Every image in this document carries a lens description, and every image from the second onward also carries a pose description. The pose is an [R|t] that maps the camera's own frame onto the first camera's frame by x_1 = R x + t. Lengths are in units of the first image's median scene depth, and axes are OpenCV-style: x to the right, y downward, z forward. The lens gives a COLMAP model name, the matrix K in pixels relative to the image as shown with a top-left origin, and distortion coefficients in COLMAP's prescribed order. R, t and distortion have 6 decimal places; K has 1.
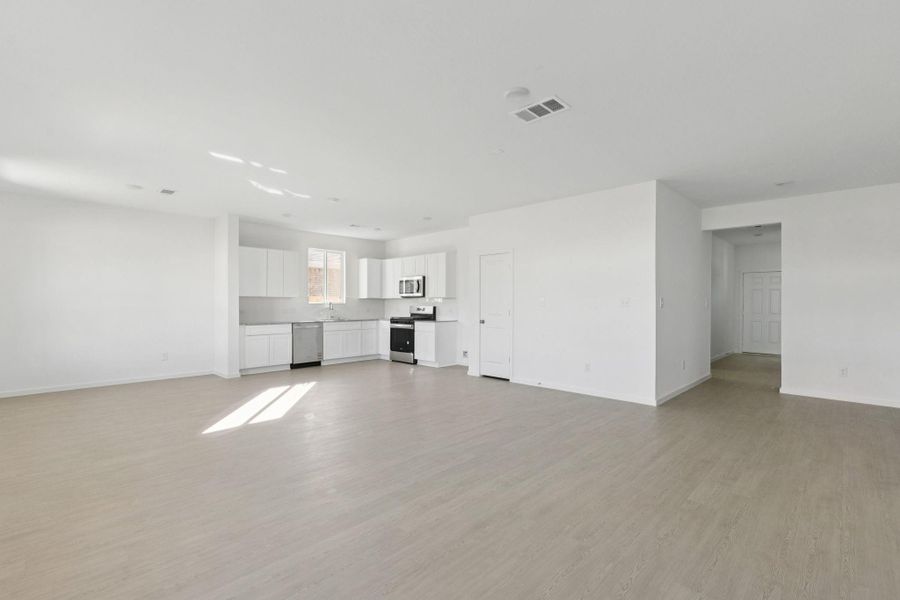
lens RADIAL K [[406.3, 0, 451.6], [0, 406.3, 301.6], [0, 0, 1]] dist [0.011047, 0.000123]
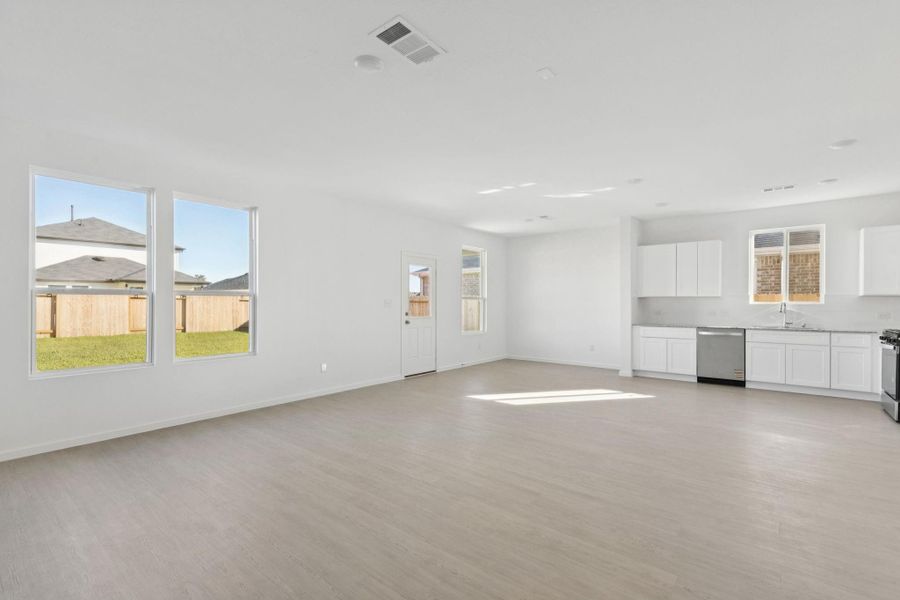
lens RADIAL K [[406.3, 0, 451.6], [0, 406.3, 301.6], [0, 0, 1]] dist [0.011047, 0.000123]
pose [[0.095672, -0.003842, -0.995405, 0.421743], [0.003225, 0.999988, -0.003550, 0.000764], [0.995408, -0.002871, 0.095684, 0.440838]]
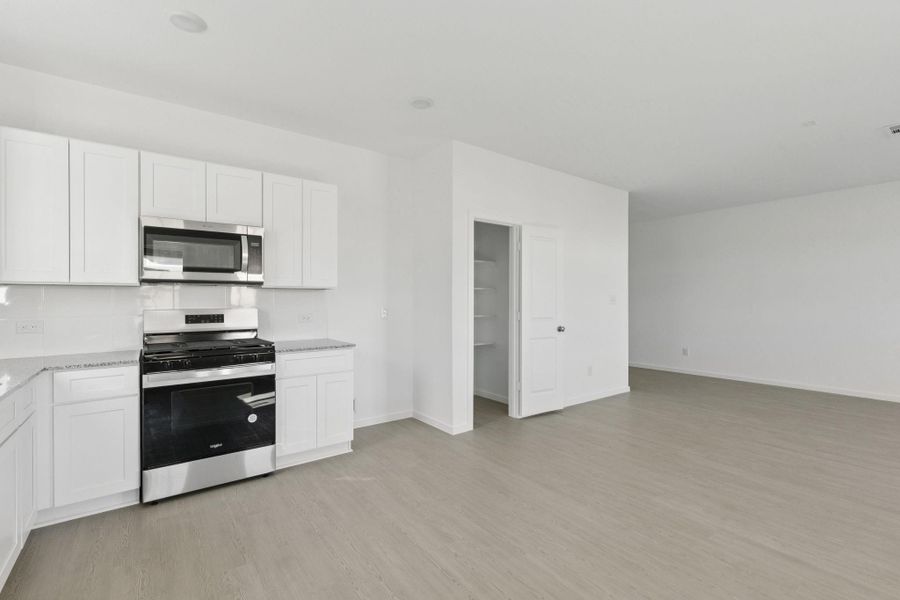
lens RADIAL K [[406.3, 0, 451.6], [0, 406.3, 301.6], [0, 0, 1]] dist [0.011047, 0.000123]
pose [[0.160845, -0.004637, 0.986969, -0.472641], [-0.000754, 0.999988, 0.004821, 0.002328], [-0.986979, -0.001520, 0.160839, 0.886680]]
